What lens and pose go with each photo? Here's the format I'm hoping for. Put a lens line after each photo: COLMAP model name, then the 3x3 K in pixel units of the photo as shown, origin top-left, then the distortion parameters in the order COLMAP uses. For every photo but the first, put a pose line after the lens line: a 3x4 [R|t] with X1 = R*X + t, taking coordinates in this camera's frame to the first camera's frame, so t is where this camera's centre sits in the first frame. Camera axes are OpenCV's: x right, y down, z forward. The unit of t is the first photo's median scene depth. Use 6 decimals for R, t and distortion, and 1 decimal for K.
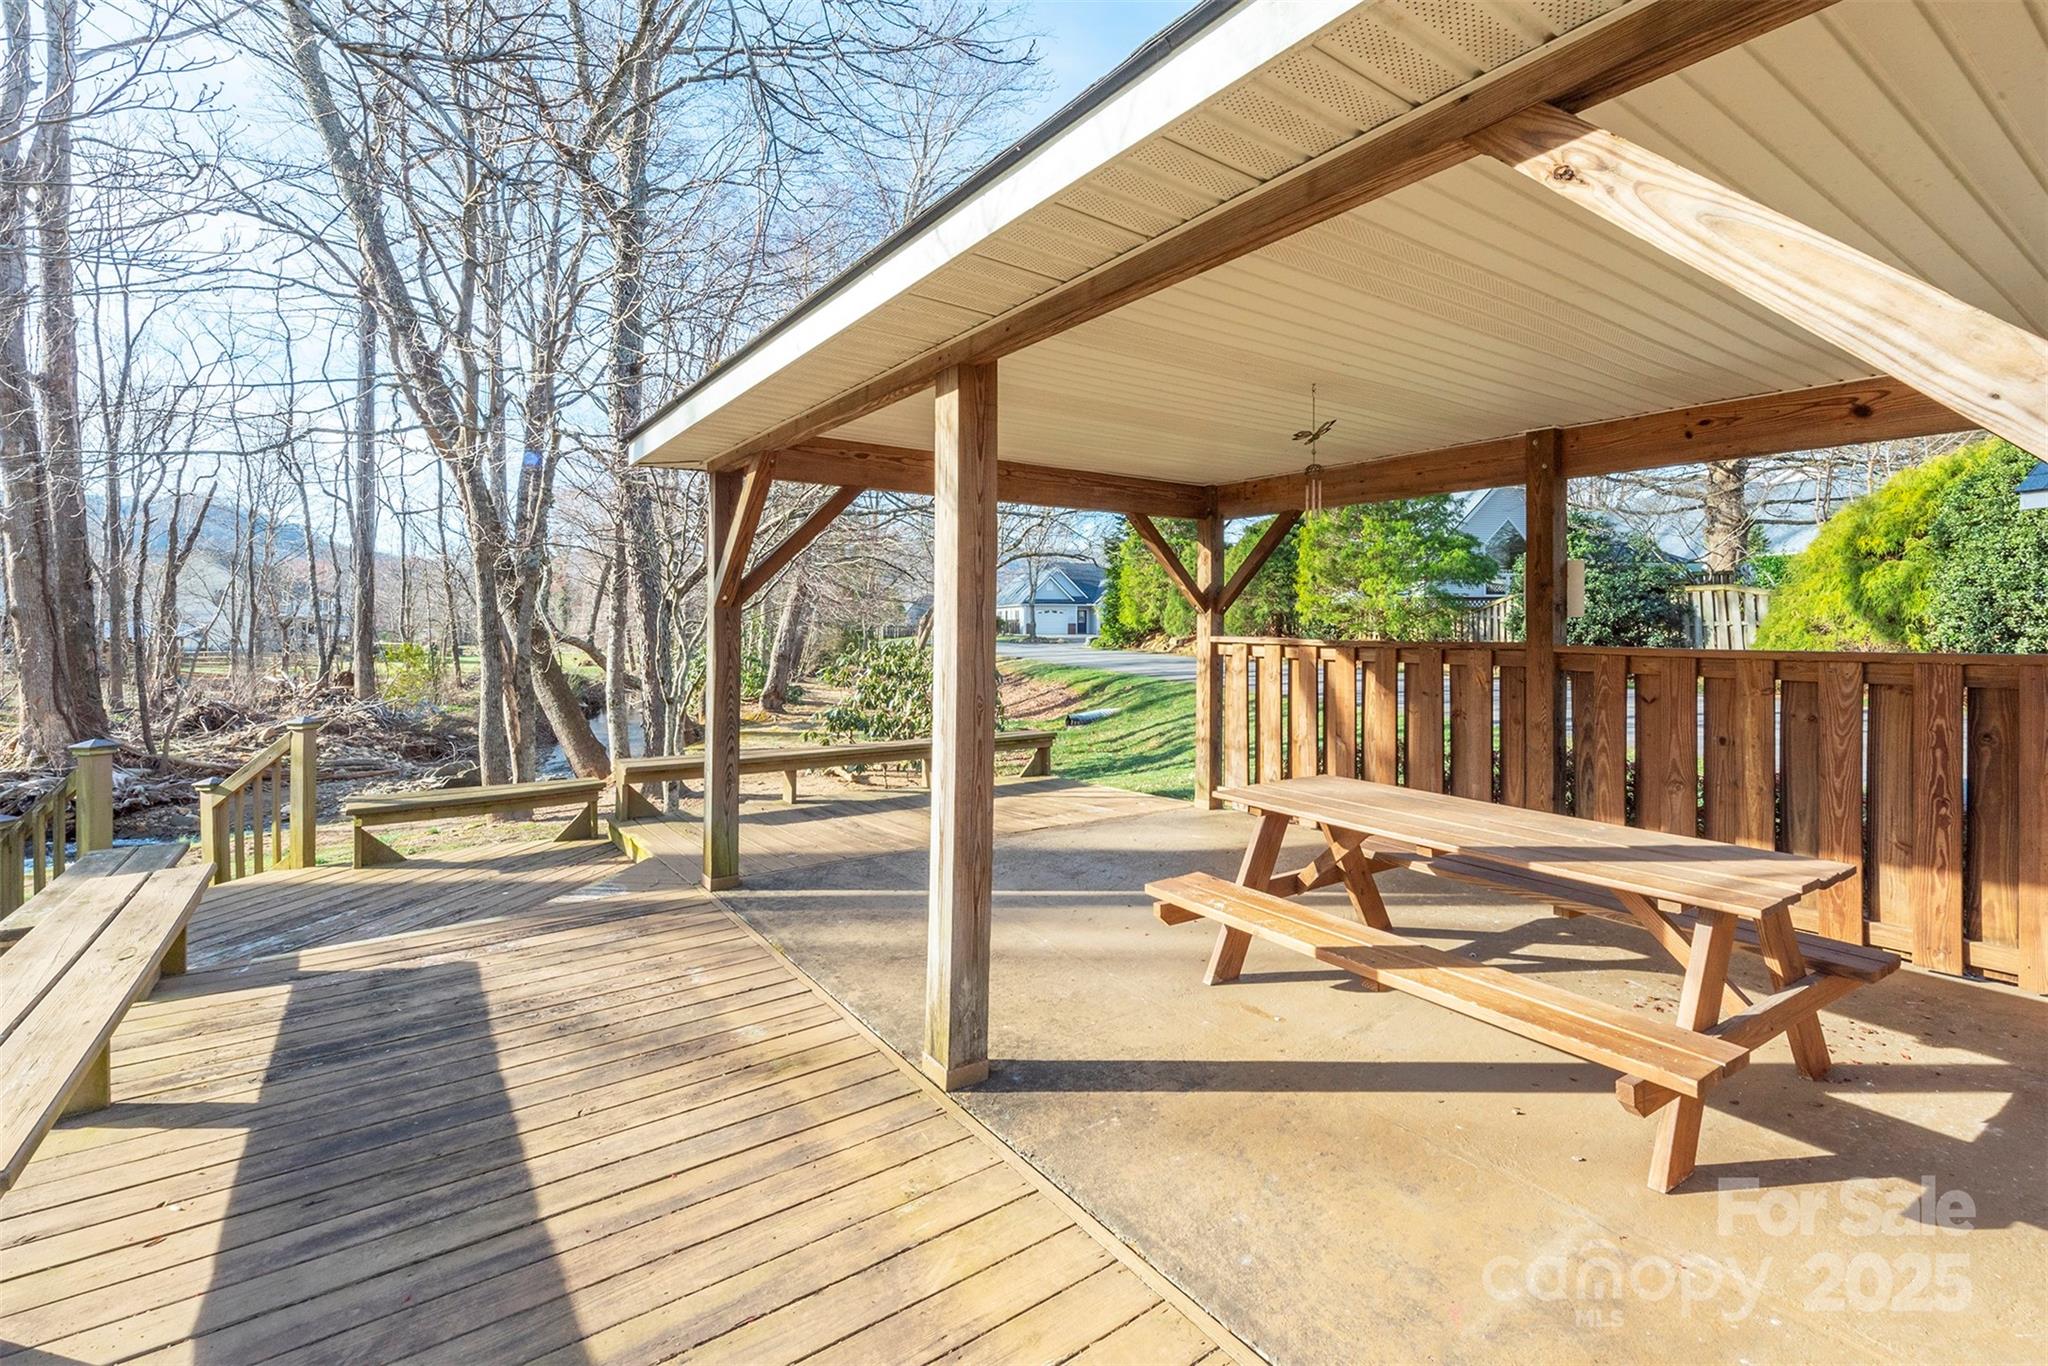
lens RADIAL K [[902.9, 0, 1051.5], [0, 902.9, 637.0], [0, 0, 1]] dist [0.003603, 0.000243]
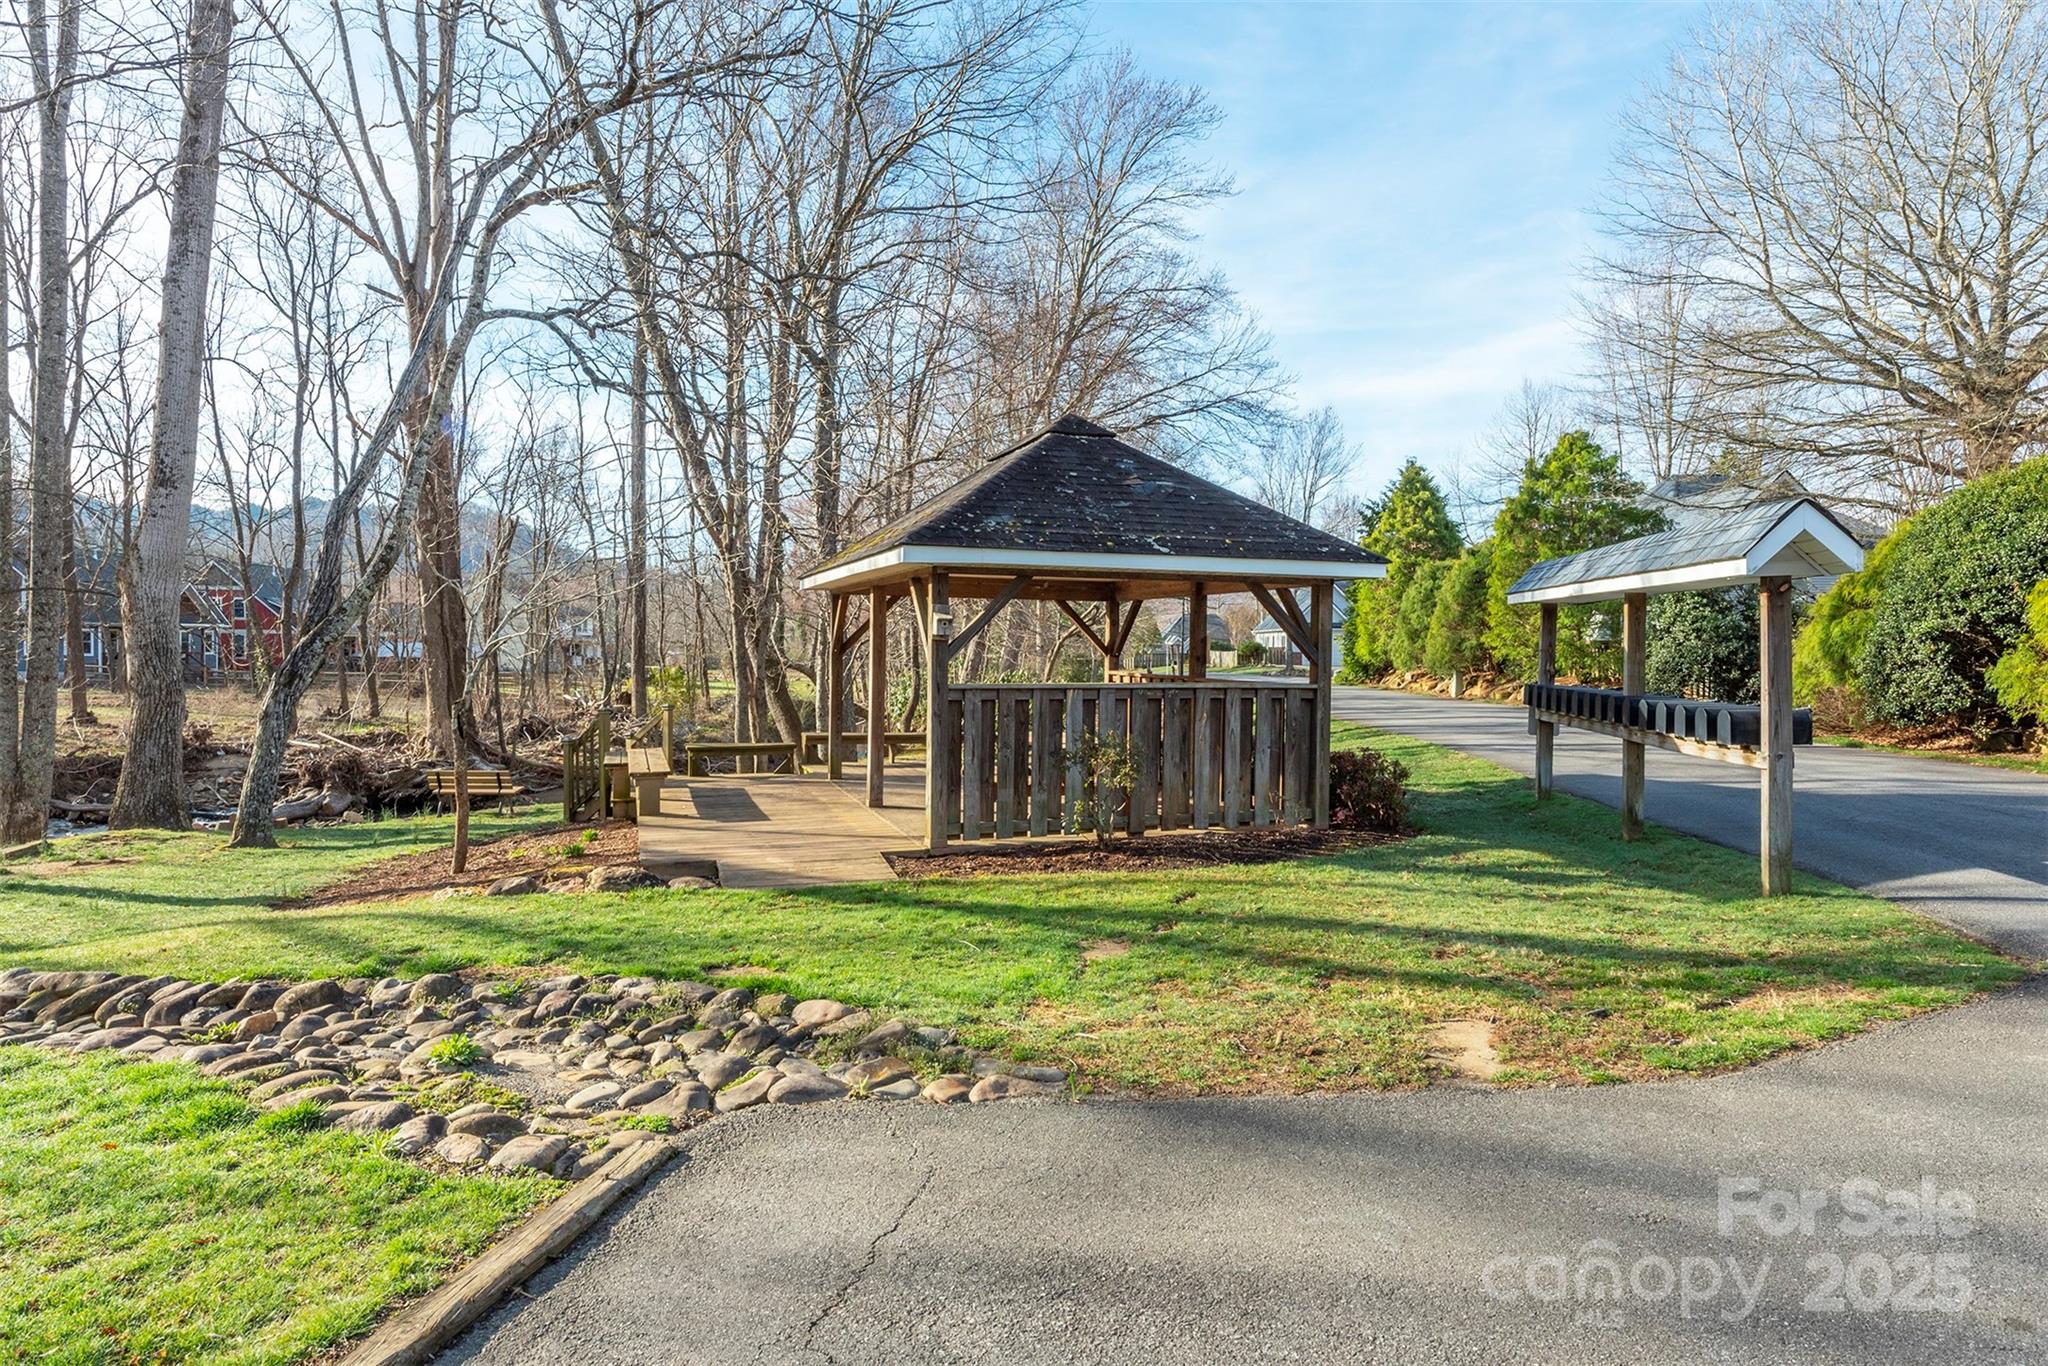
lens RADIAL K [[1198.2, 0, 1025.2], [0, 1198.2, 669.9], [0, 0, 1]] dist [0.027870, -0.019417]
pose [[0.950682, 0.011222, -0.309966, 0.228808], [-0.010182, 0.999936, 0.004975, -0.004190], [0.310001, -0.001574, 0.950735, -0.383276]]
